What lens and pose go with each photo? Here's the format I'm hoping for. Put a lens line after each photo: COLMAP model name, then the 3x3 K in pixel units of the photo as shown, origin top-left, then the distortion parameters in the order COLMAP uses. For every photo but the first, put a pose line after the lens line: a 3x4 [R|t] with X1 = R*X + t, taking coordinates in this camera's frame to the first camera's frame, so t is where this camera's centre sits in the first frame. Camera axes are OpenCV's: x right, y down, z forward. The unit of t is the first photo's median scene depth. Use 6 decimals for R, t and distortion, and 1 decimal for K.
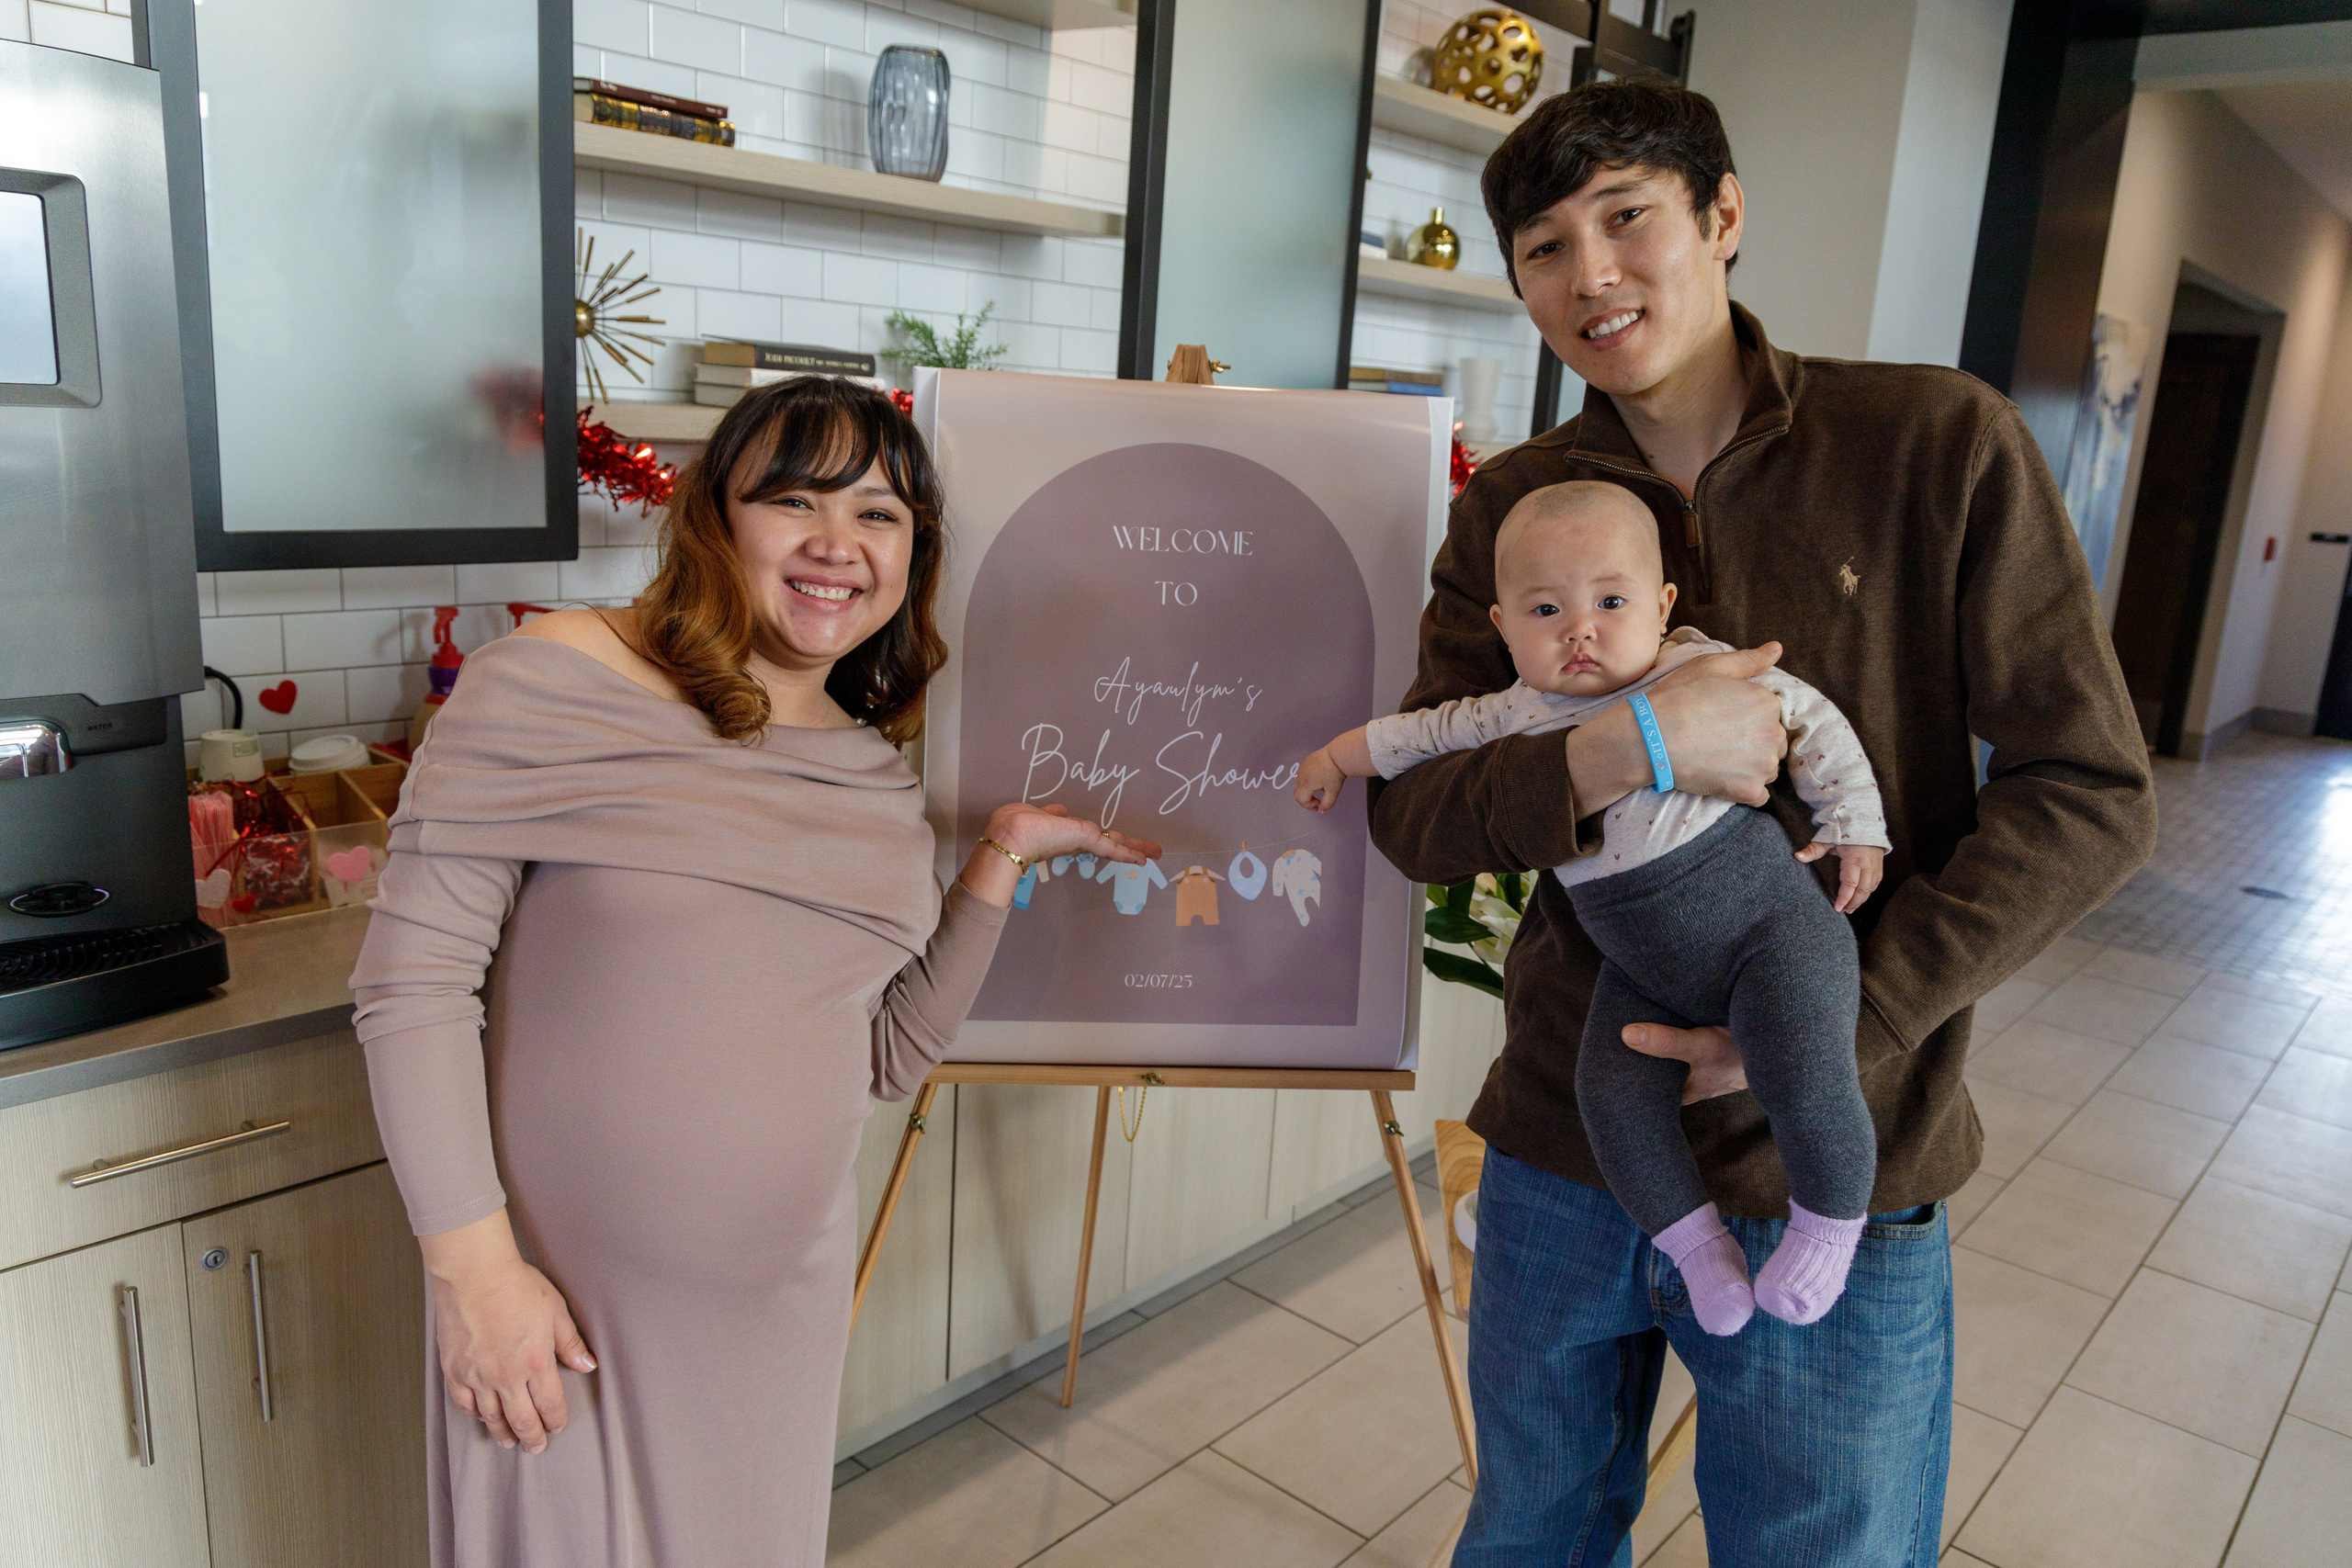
lens RADIAL K [[1651.4, 0, 1176.0], [0, 1651.4, 784.0], [0, 0, 1]] dist [-0.102332, 0.108159]
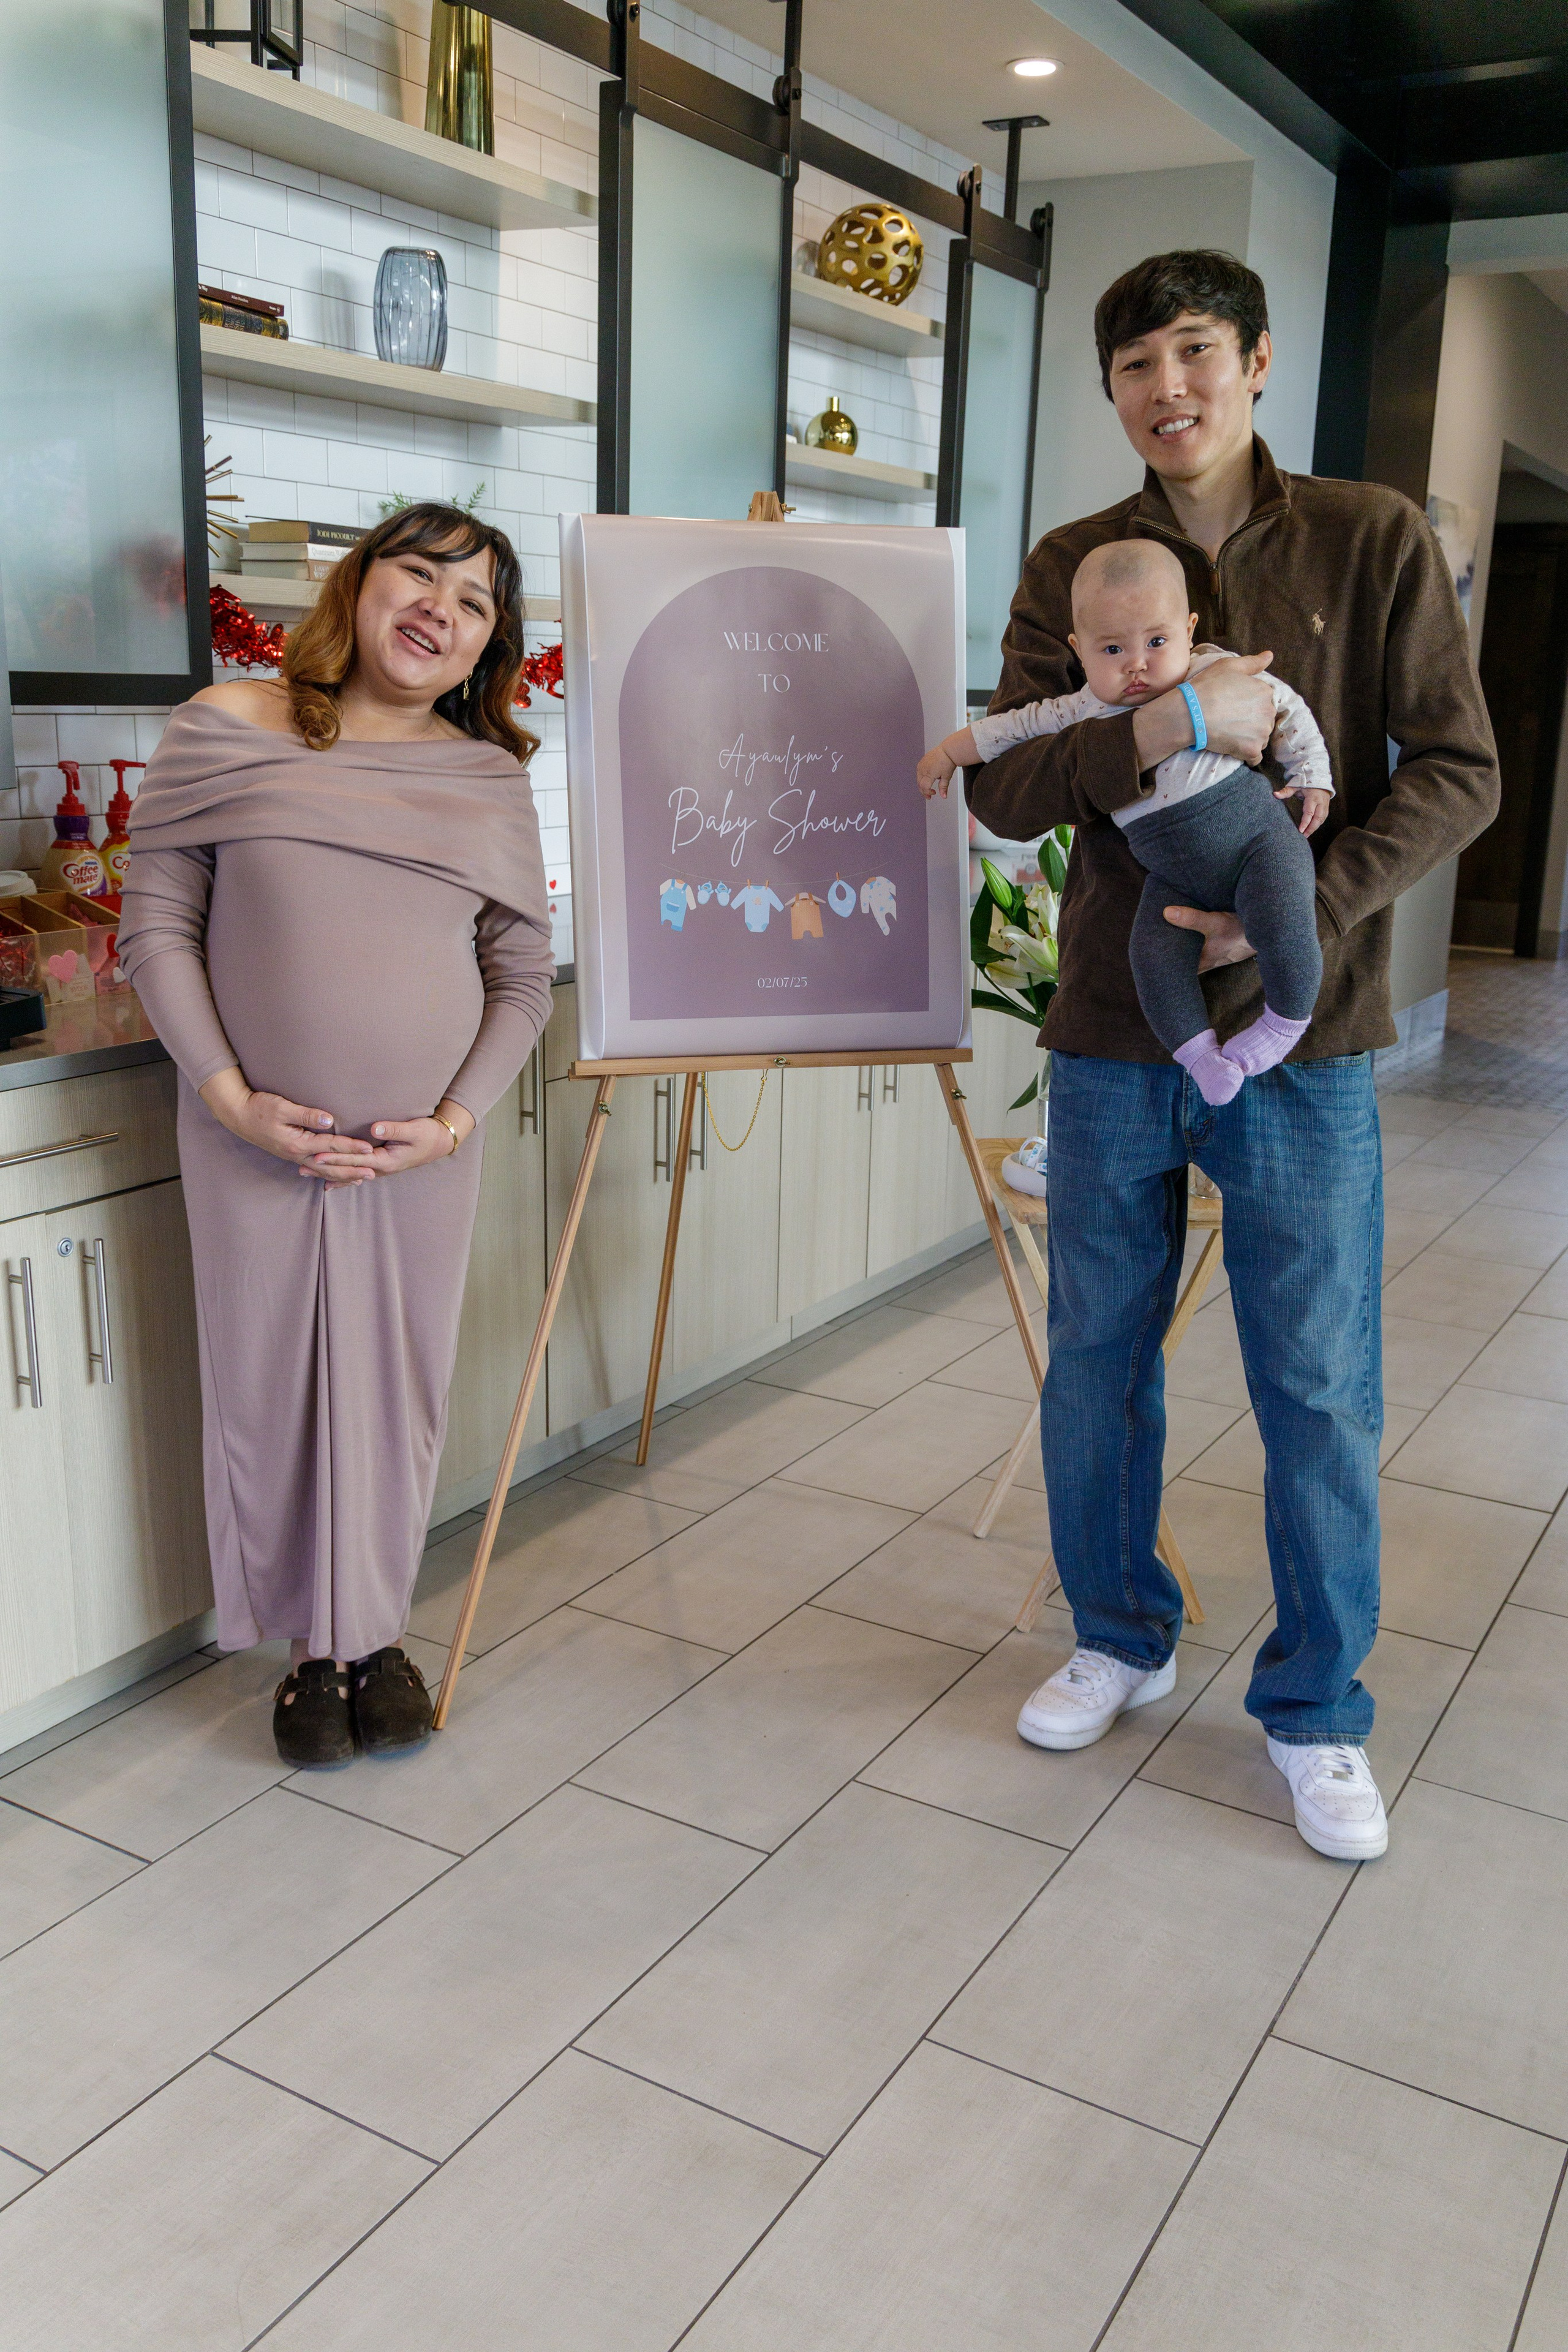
lens RADIAL K [[1941.9, 0, 784.0], [0, 1941.9, 1176.0], [0, 0, 1]] dist [-0.183107, 0.295363]
pose [[0.981976, -0.082812, 0.169898, -0.214999], [0.075693, 0.995977, 0.047970, 0.151639], [-0.173186, -0.034245, 0.984293, -0.380396]]
